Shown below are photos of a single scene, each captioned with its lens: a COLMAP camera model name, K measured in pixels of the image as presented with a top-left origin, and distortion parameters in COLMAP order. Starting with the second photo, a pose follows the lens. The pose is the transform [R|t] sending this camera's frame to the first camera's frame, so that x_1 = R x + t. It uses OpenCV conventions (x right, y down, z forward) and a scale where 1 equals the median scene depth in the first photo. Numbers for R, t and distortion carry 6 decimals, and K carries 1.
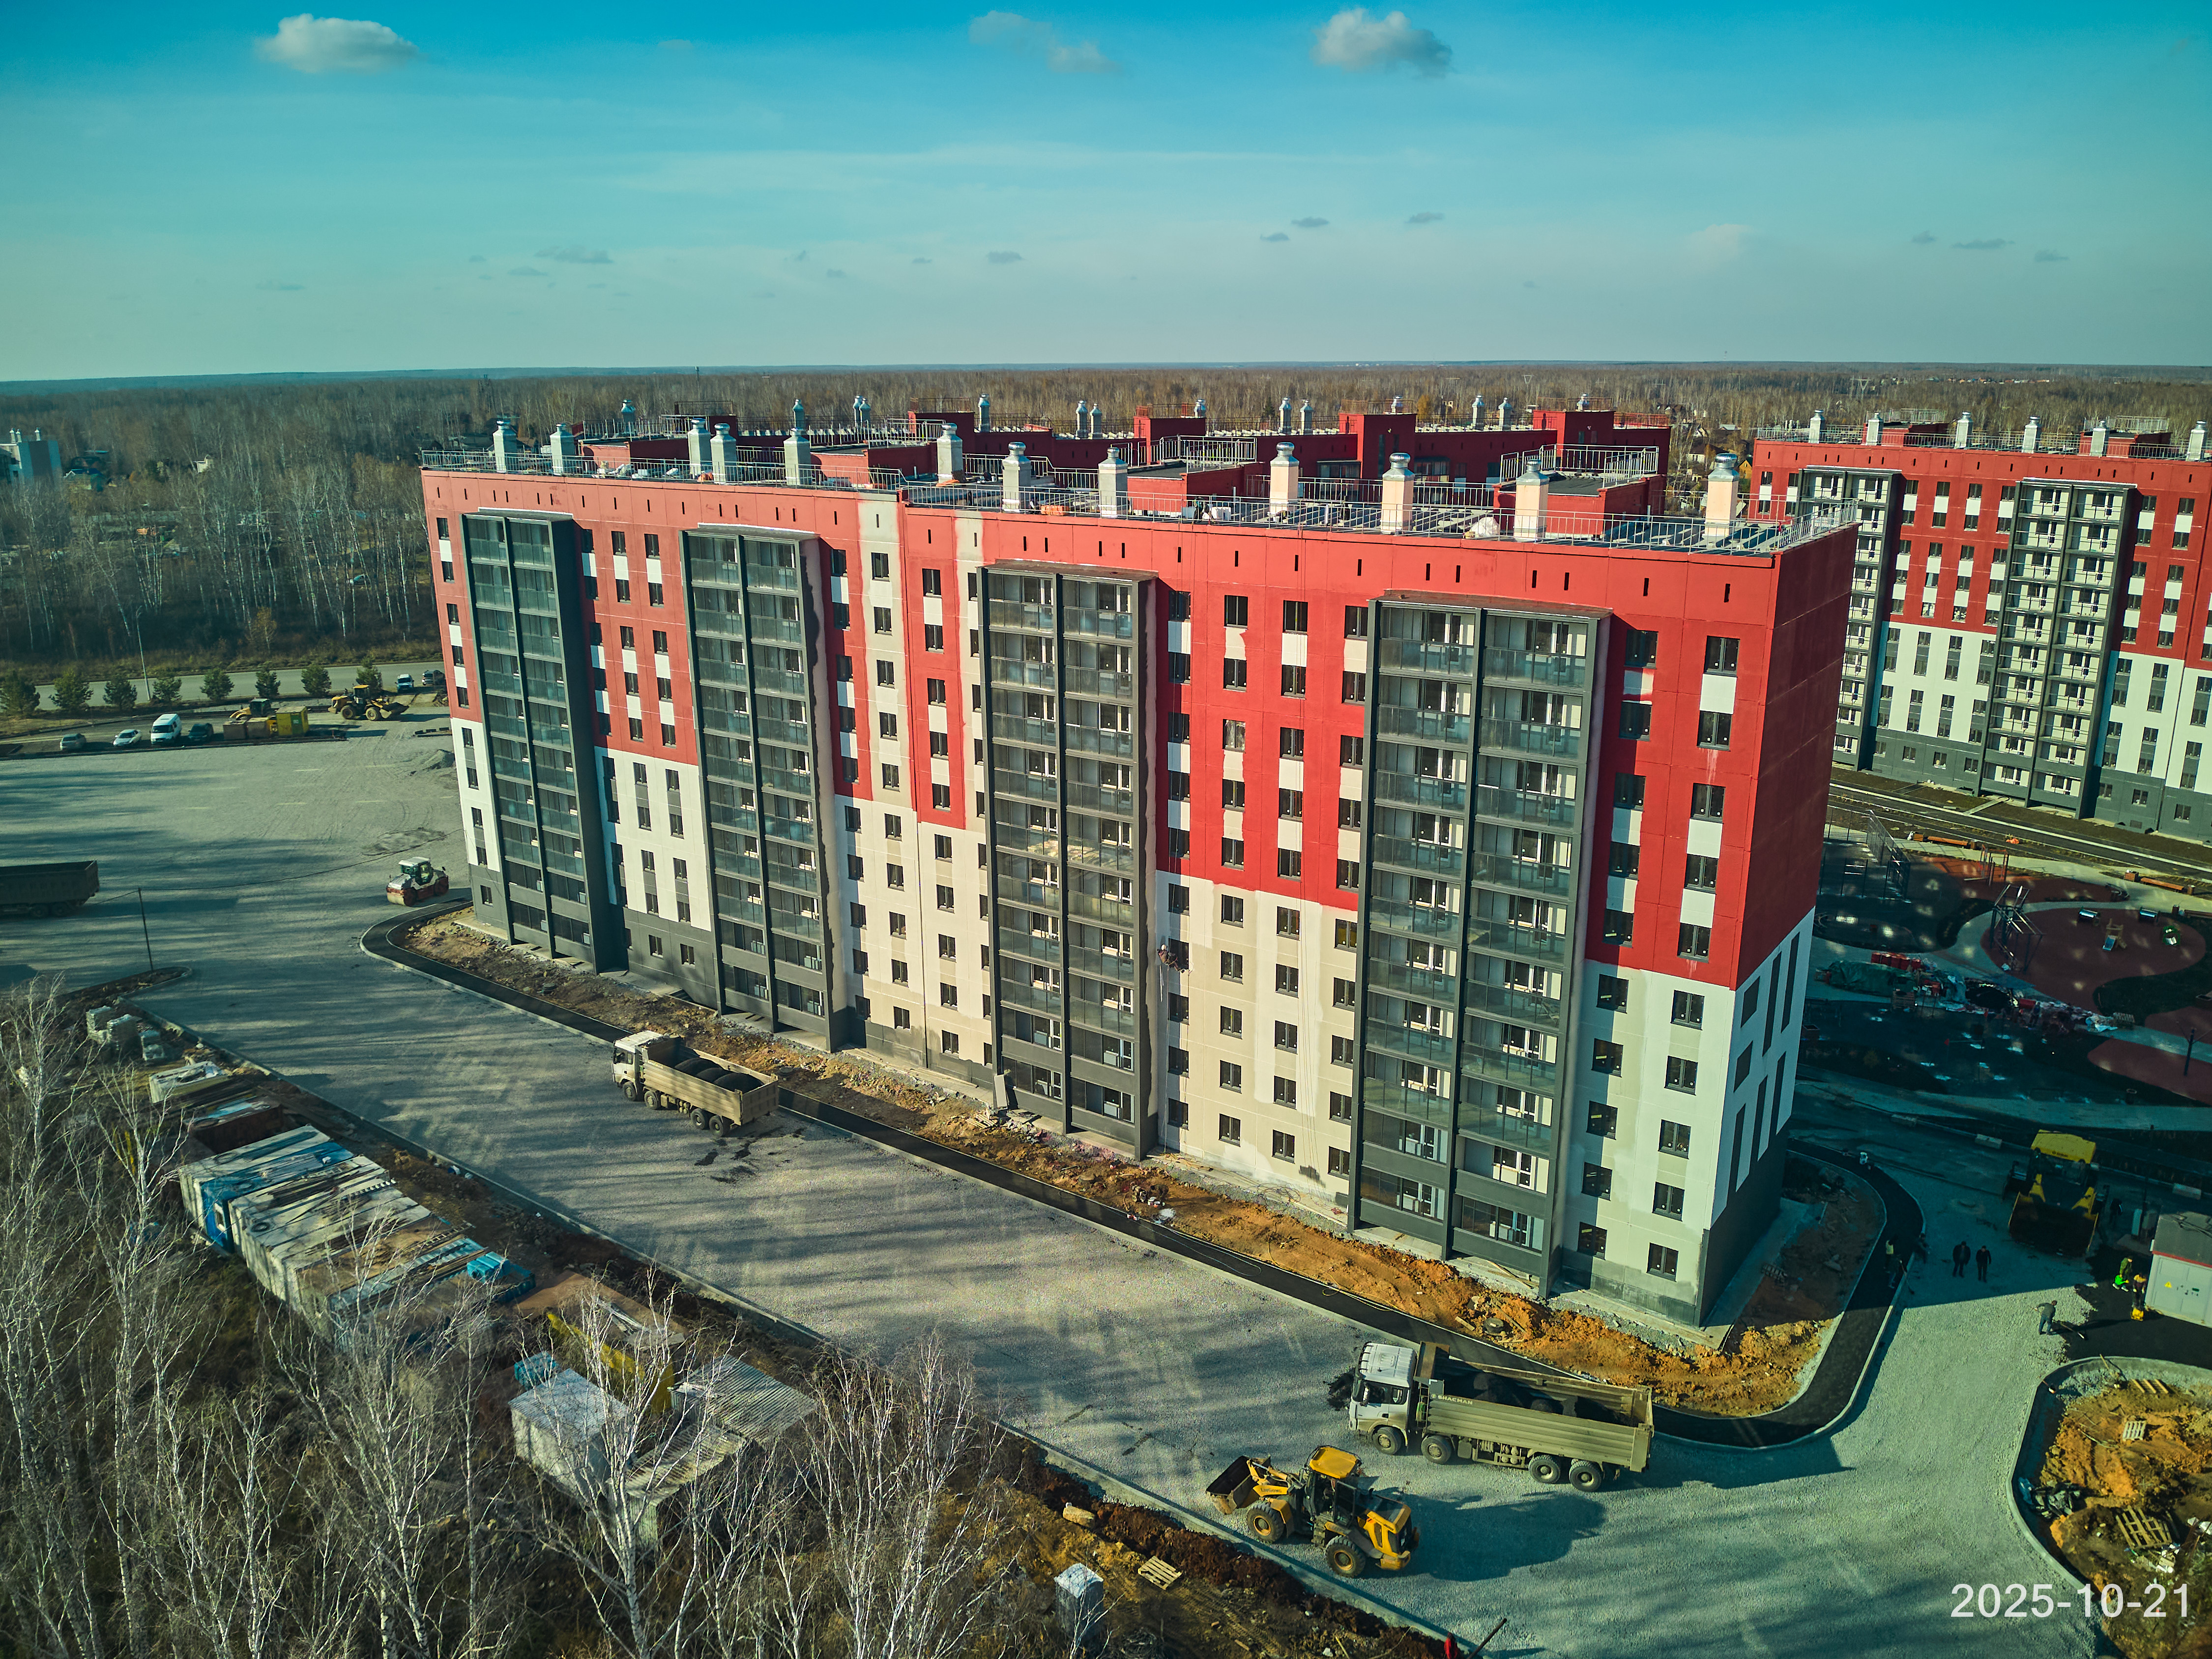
lens RADIAL K [[1592.4, 0, 1129.8], [0, 1592.4, 814.4], [0, 0, 1]] dist [-0.020657, -0.050040]
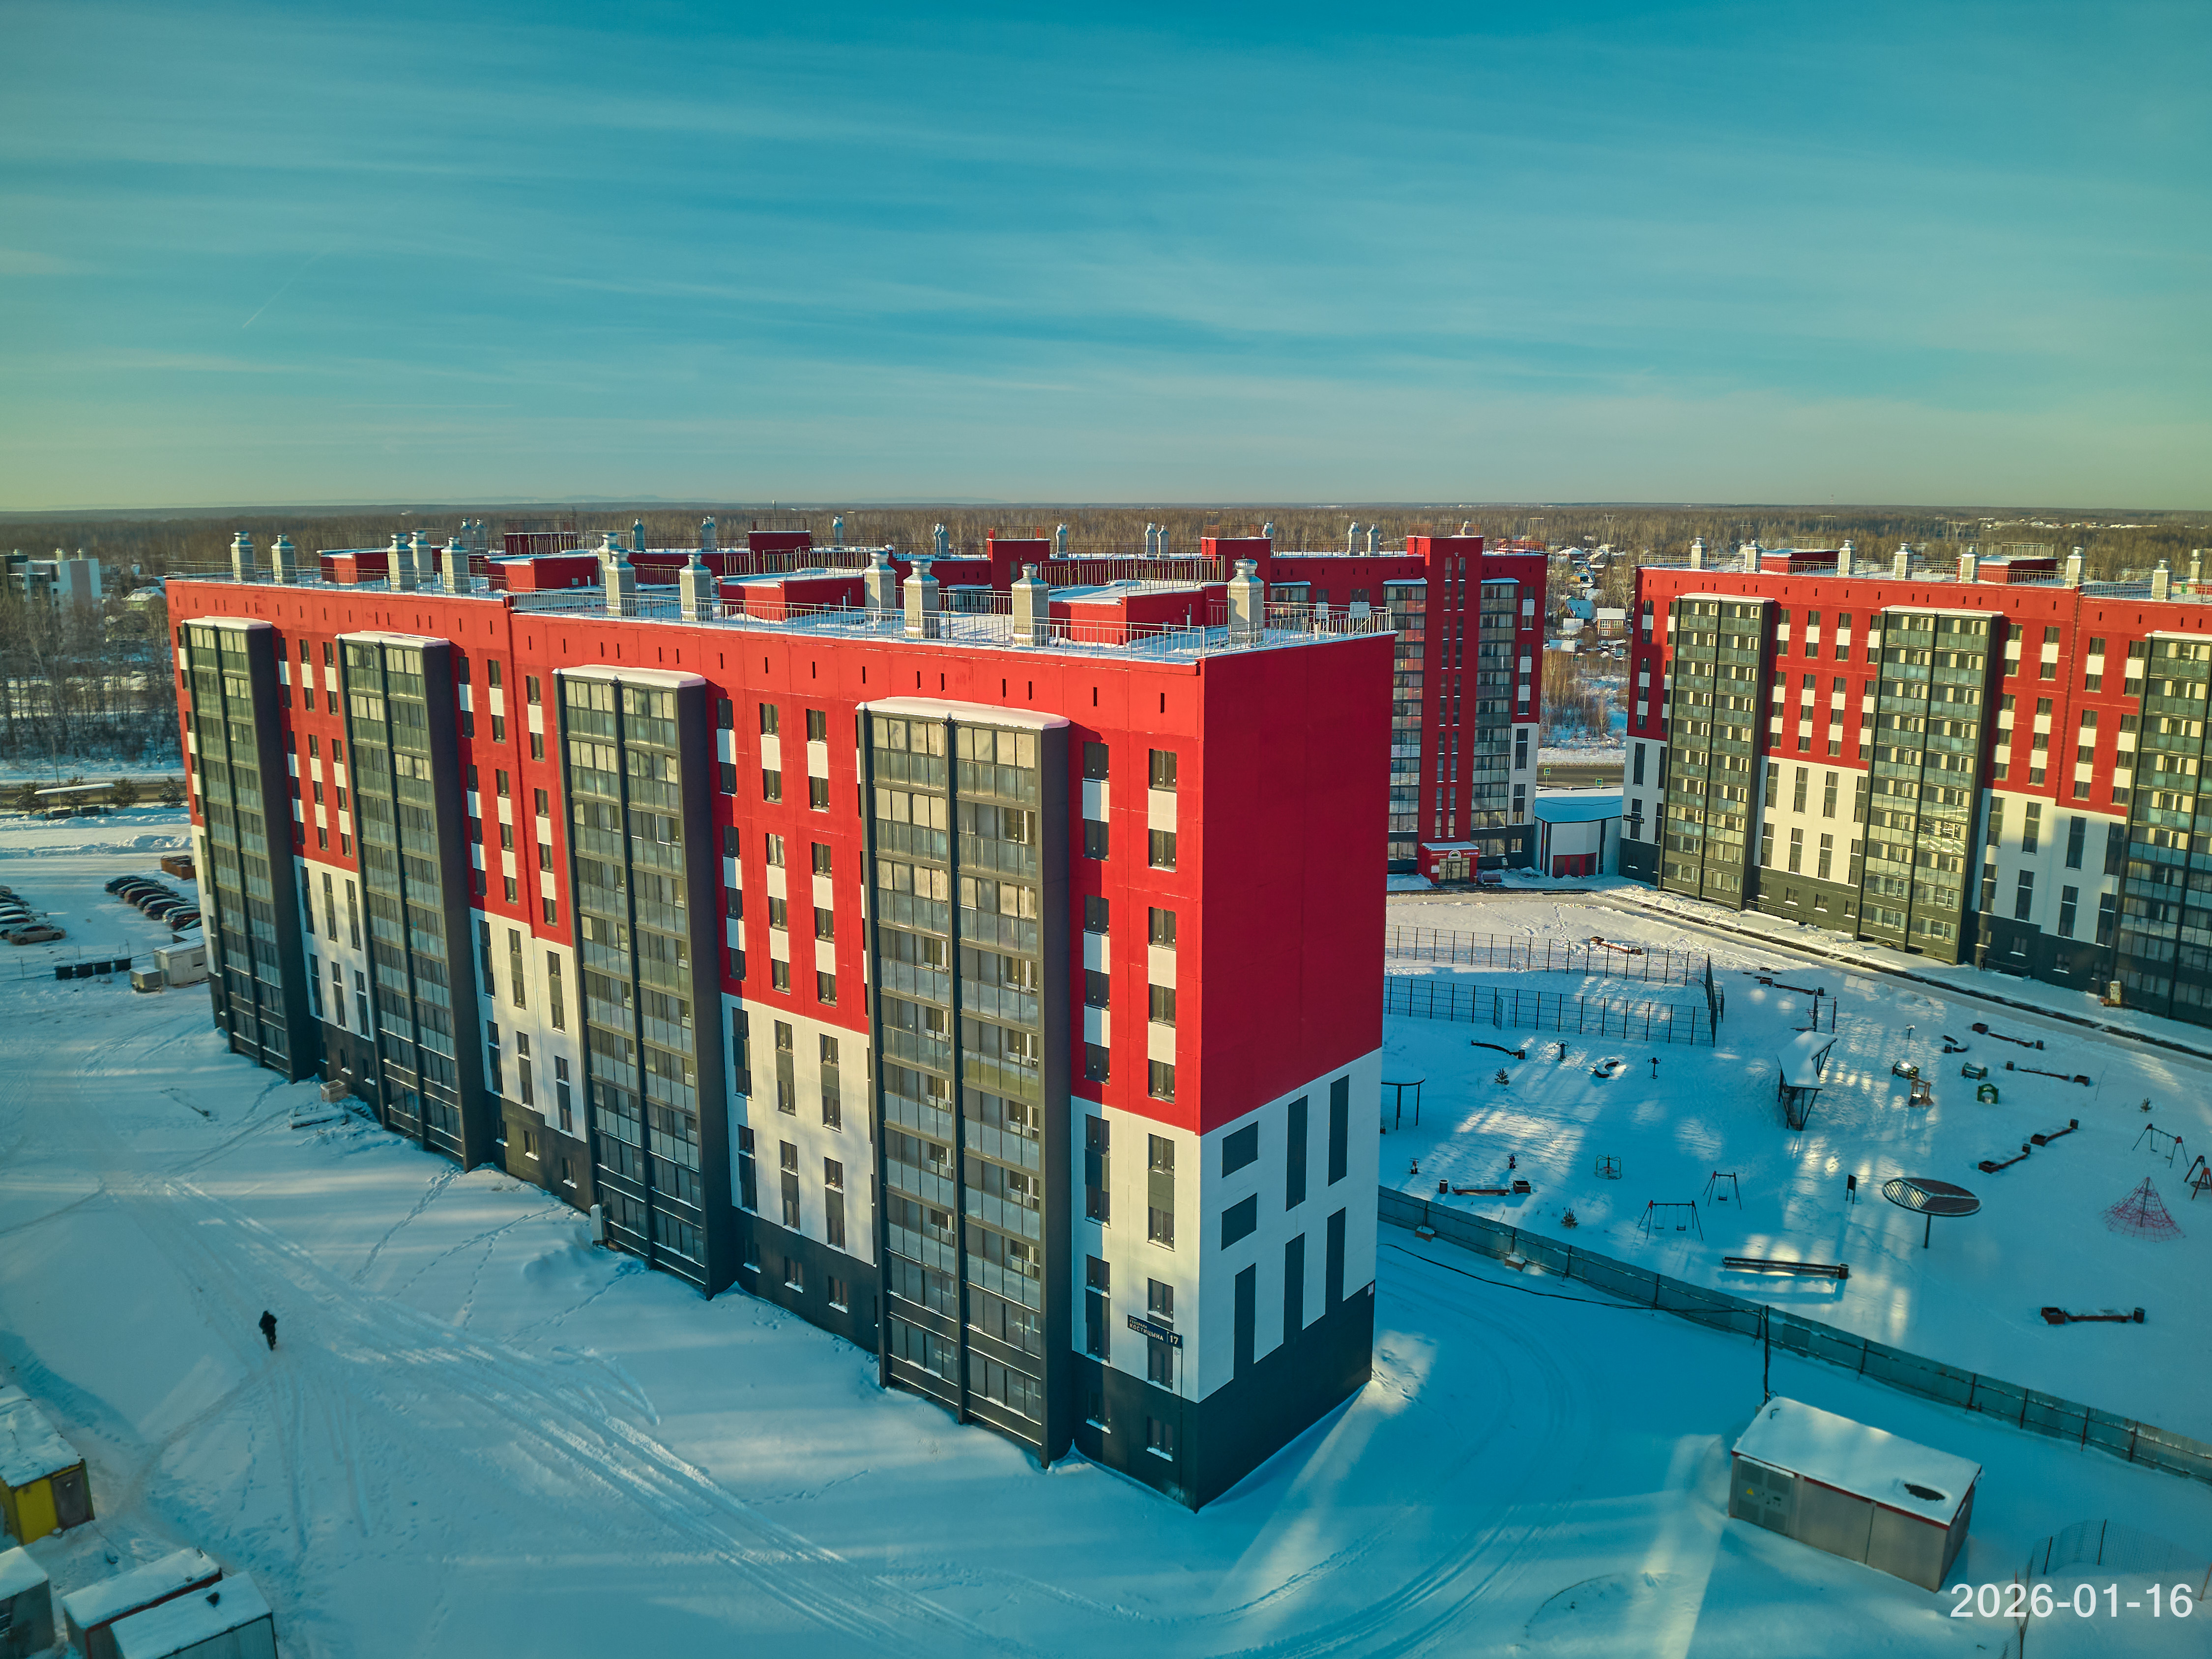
lens RADIAL K [[1592.4, 0, 1146.1], [0, 1592.4, 817.2], [0, 0, 1]] dist [-0.020657, -0.050040]
pose [[0.998385, 0.017724, -0.053975, 0.167345], [-0.022119, 0.996391, -0.081955, 0.001763], [0.052328, 0.083017, 0.995173, 0.030386]]
